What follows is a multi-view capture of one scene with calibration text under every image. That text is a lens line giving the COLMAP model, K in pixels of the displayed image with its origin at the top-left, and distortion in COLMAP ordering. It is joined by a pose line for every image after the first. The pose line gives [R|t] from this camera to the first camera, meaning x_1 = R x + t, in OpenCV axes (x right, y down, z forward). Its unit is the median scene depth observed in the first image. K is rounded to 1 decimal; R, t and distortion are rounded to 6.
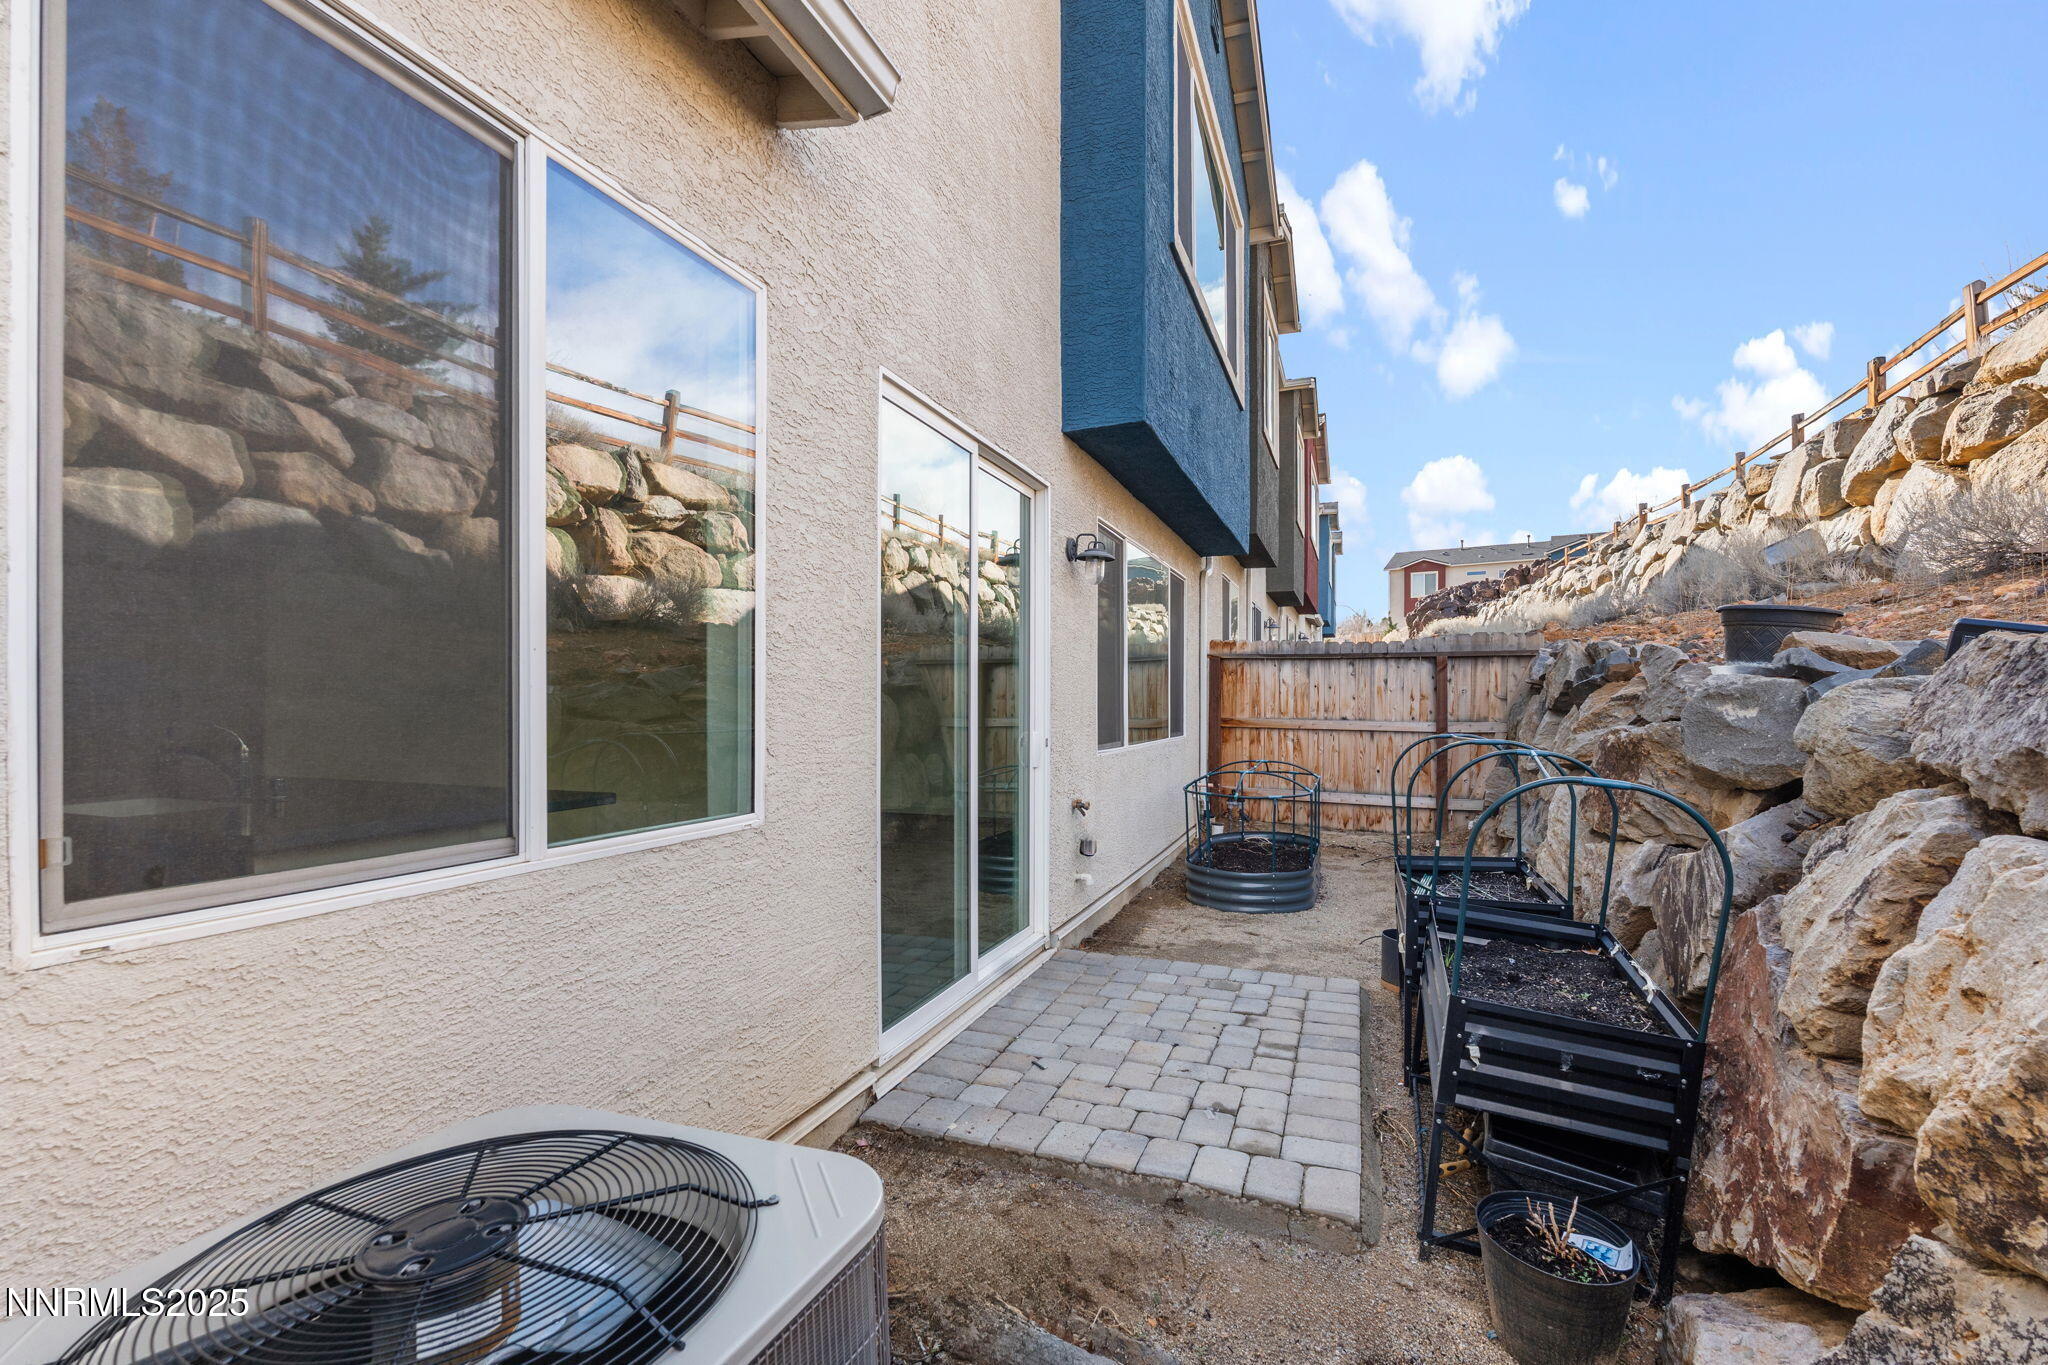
lens RADIAL K [[904.6, 0, 1014.9], [0, 904.6, 681.2], [0, 0, 1]] dist [-0.005094, 0.000057]
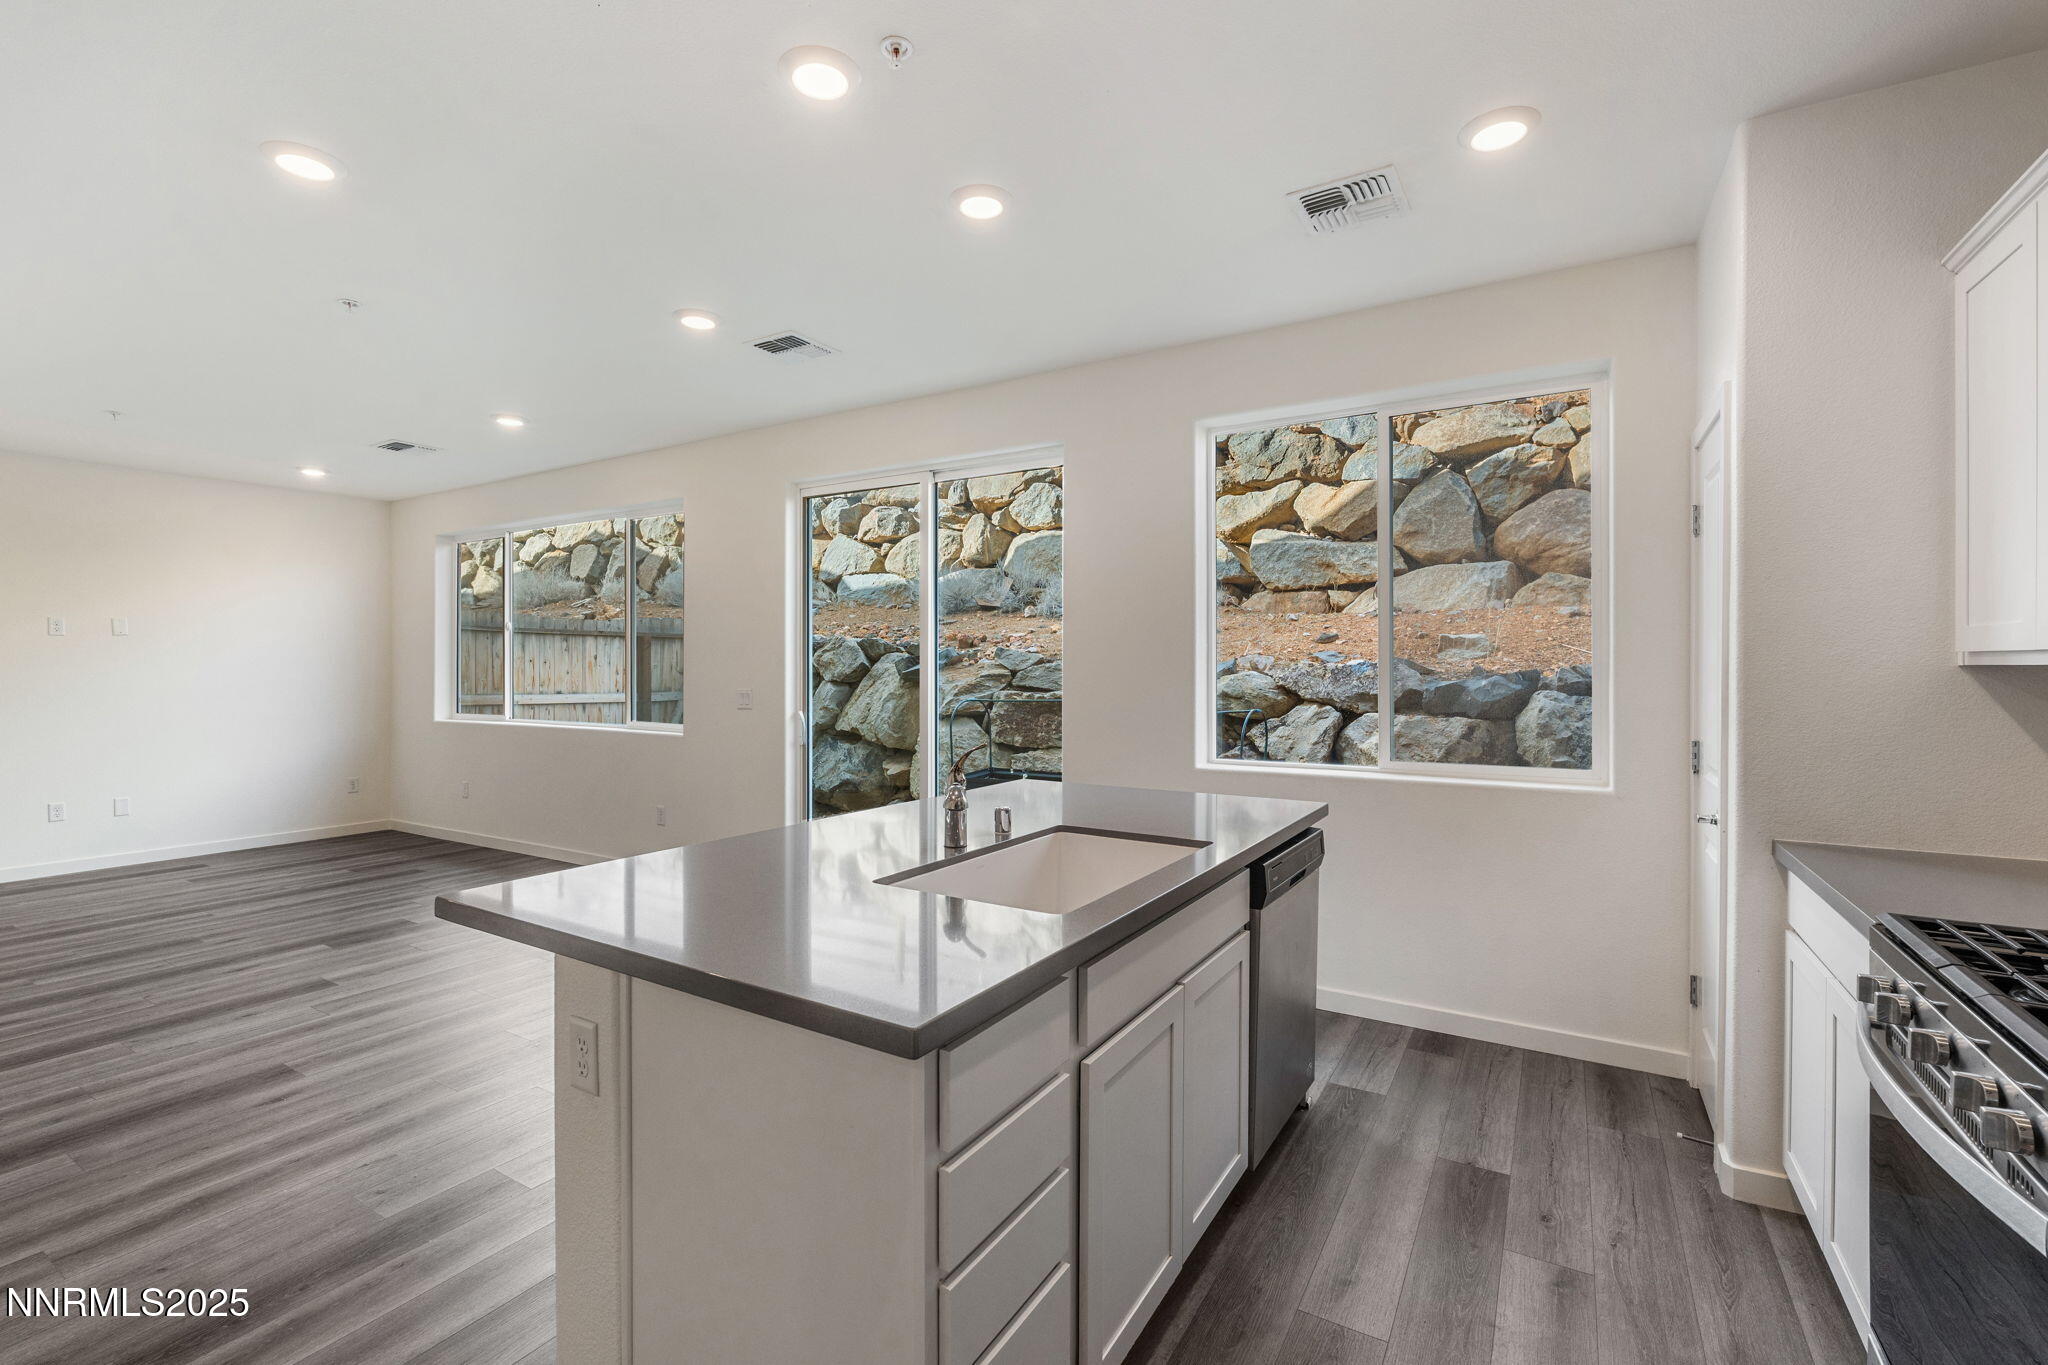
lens RADIAL K [[897.7, 0, 1019.4], [0, 897.7, 668.0], [0, 0, 1]] dist [-0.003174, -0.000286]
pose [[0.180074, -0.000985, 0.983653, -0.586917], [-0.023618, 0.999707, 0.005325, -0.004441], [-0.983370, -0.024191, 0.179998, 0.324540]]
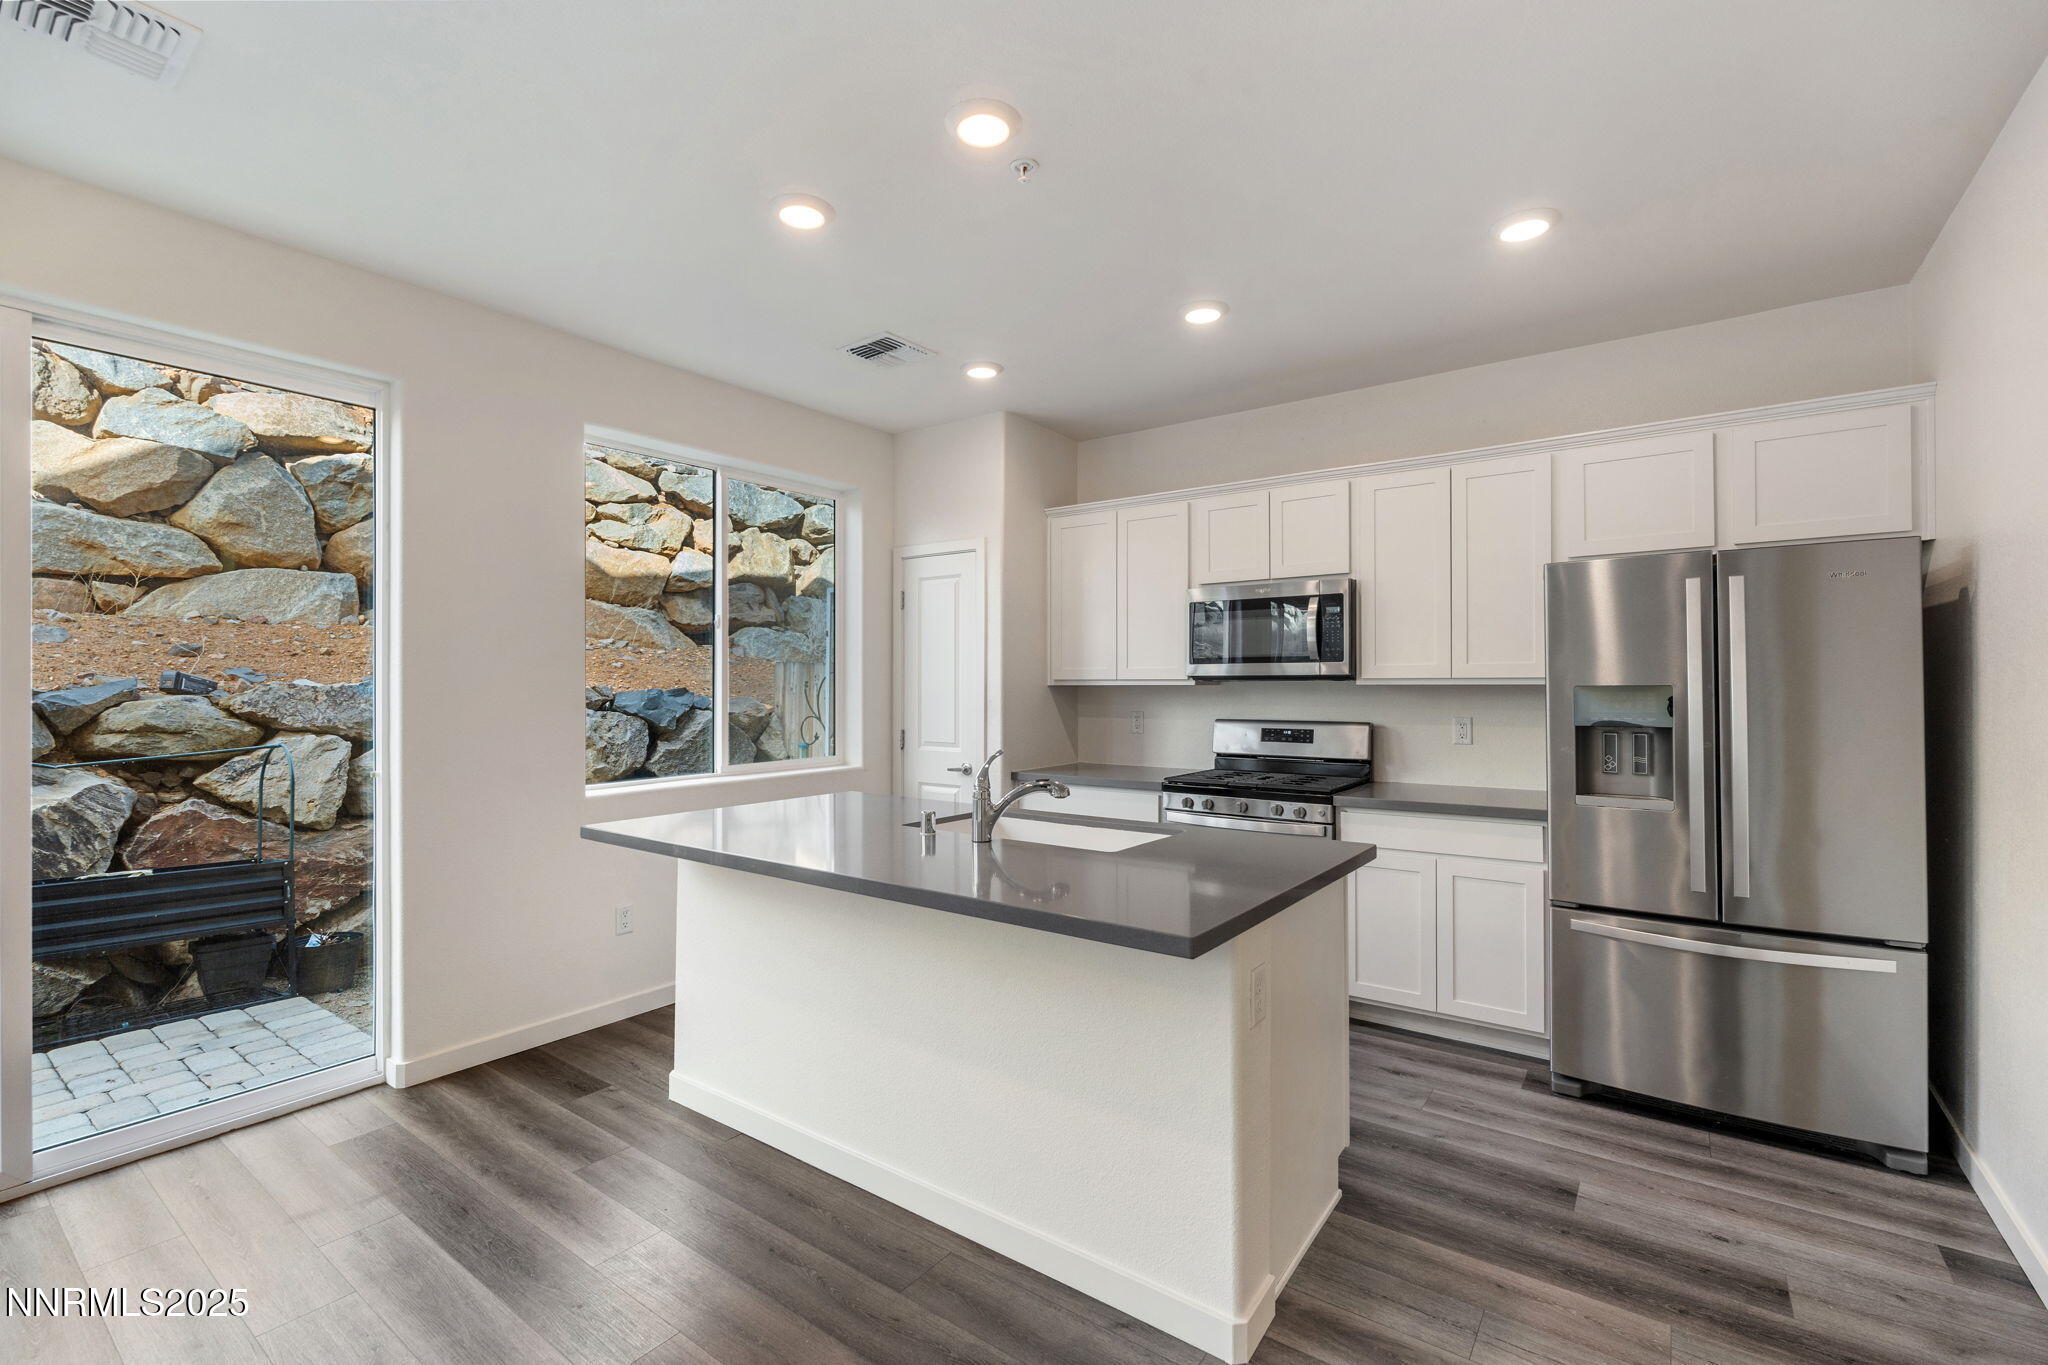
lens RADIAL K [[897.3, 0, 1021.3], [0, 897.3, 679.3], [0, 0, 1]] dist [-0.003047, -0.000164]
pose [[-0.964045, 0.005044, 0.265691, -0.426478], [-0.002956, 0.999554, -0.029702, 0.003842], [-0.265722, -0.029419, -0.963601, 0.684375]]
